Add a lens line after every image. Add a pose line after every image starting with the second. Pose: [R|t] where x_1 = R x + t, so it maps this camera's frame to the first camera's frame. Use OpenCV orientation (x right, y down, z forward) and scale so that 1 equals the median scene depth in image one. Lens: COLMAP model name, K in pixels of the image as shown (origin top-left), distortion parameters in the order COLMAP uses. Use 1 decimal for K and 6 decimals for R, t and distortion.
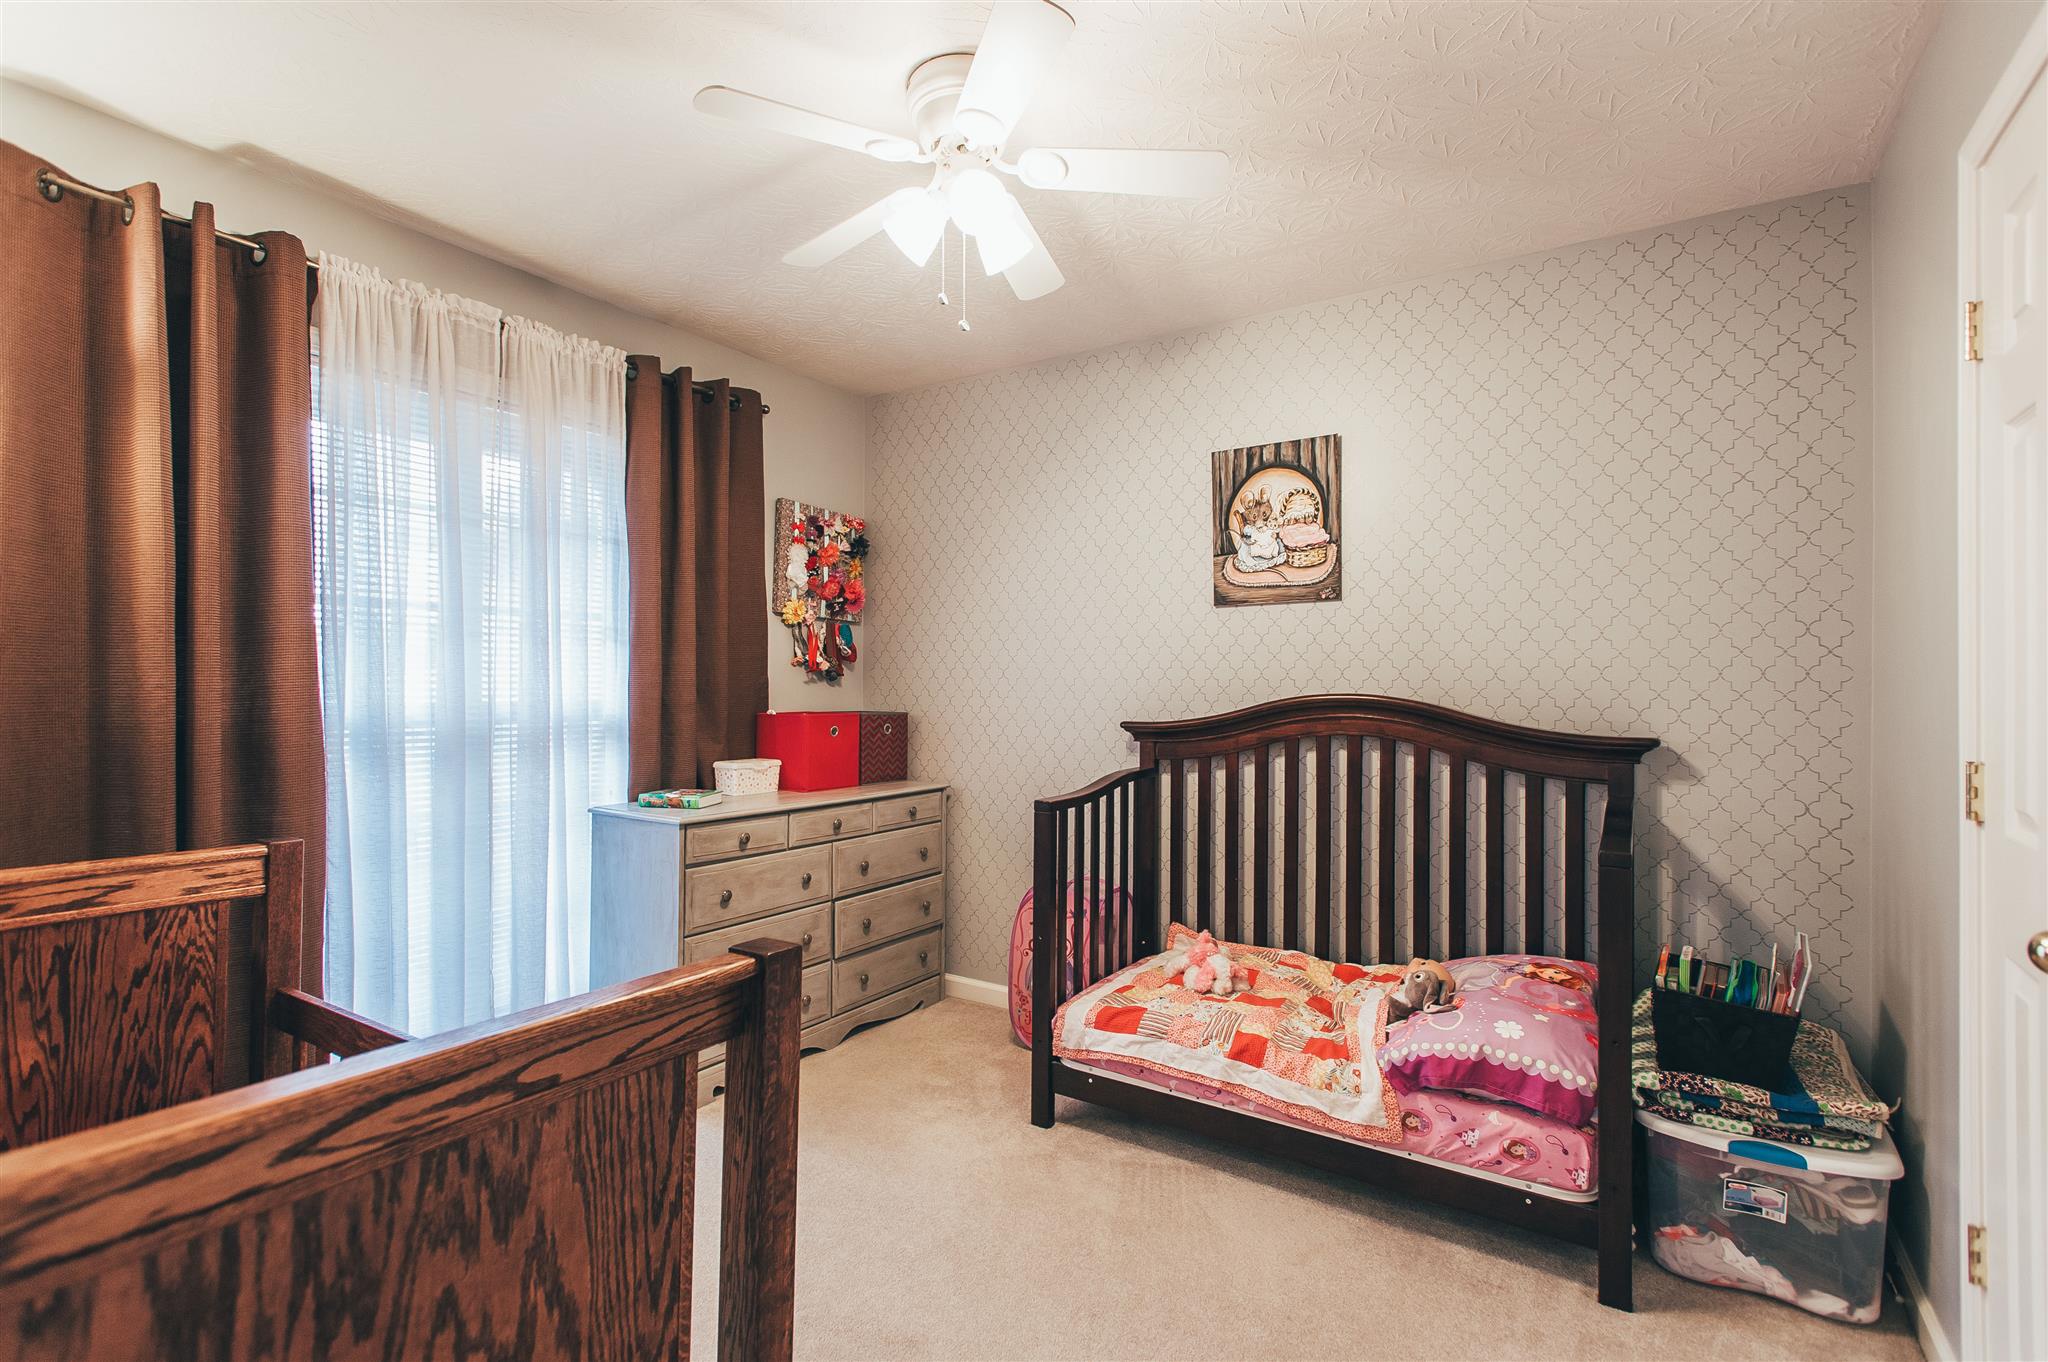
lens RADIAL K [[957.6, 0, 1025.6], [0, 957.6, 676.2], [0, 0, 1]] dist [0.014153, -0.002774]
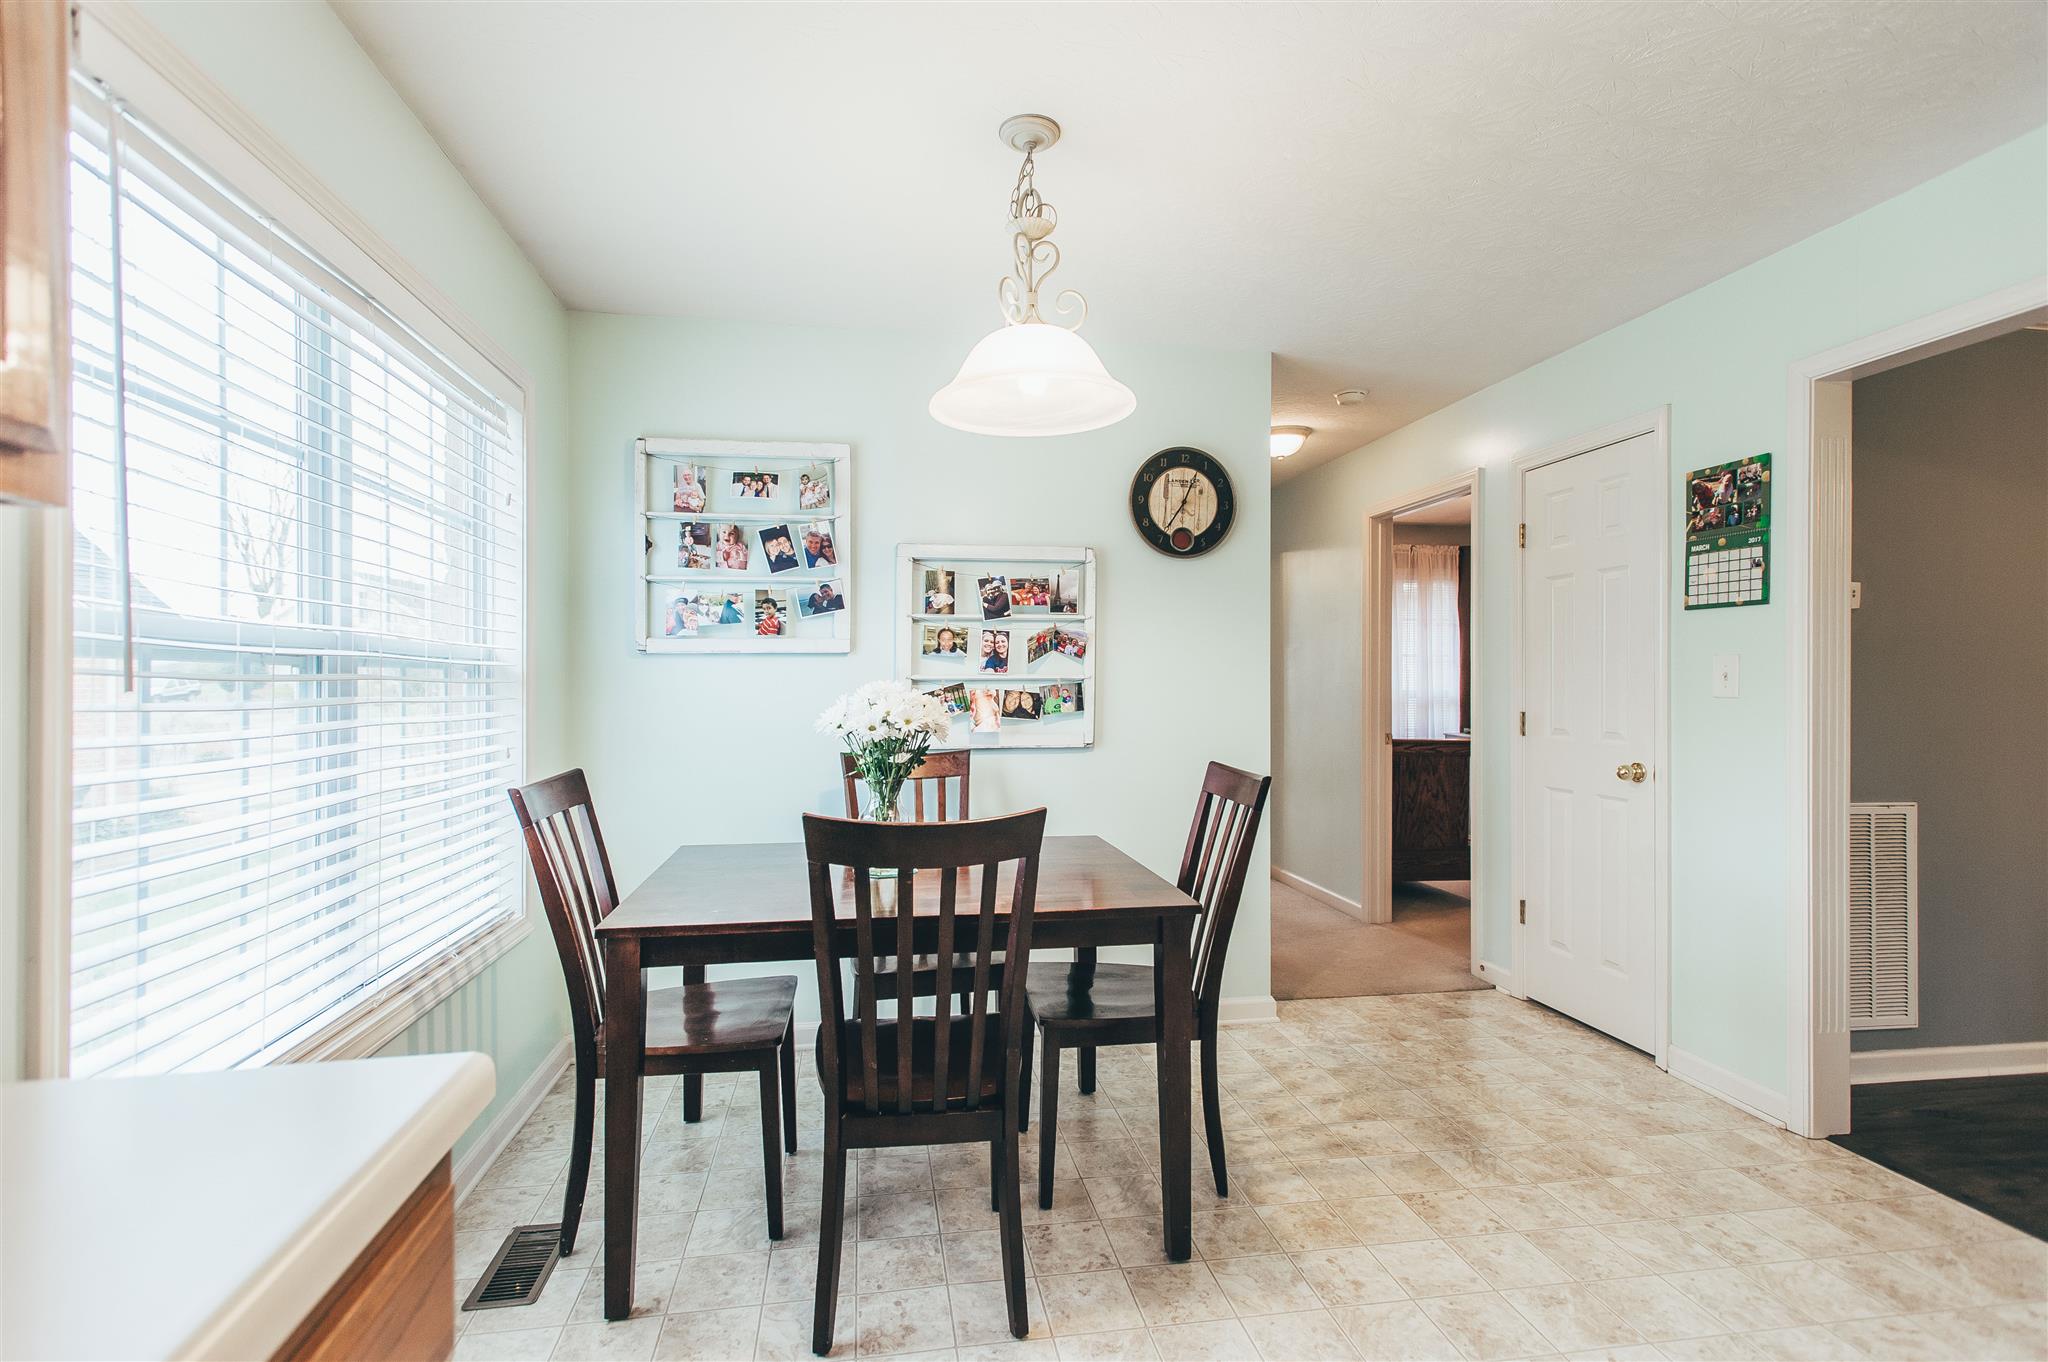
lens RADIAL K [[957.6, 0, 1025.6], [0, 957.6, 678.8], [0, 0, 1]] dist [0.014153, -0.002774]
pose [[0.674500, -0.006237, -0.738249, 0.707350], [0.006982, 0.999973, -0.002069, -0.003434], [0.738242, -0.003759, 0.674525, -1.608086]]
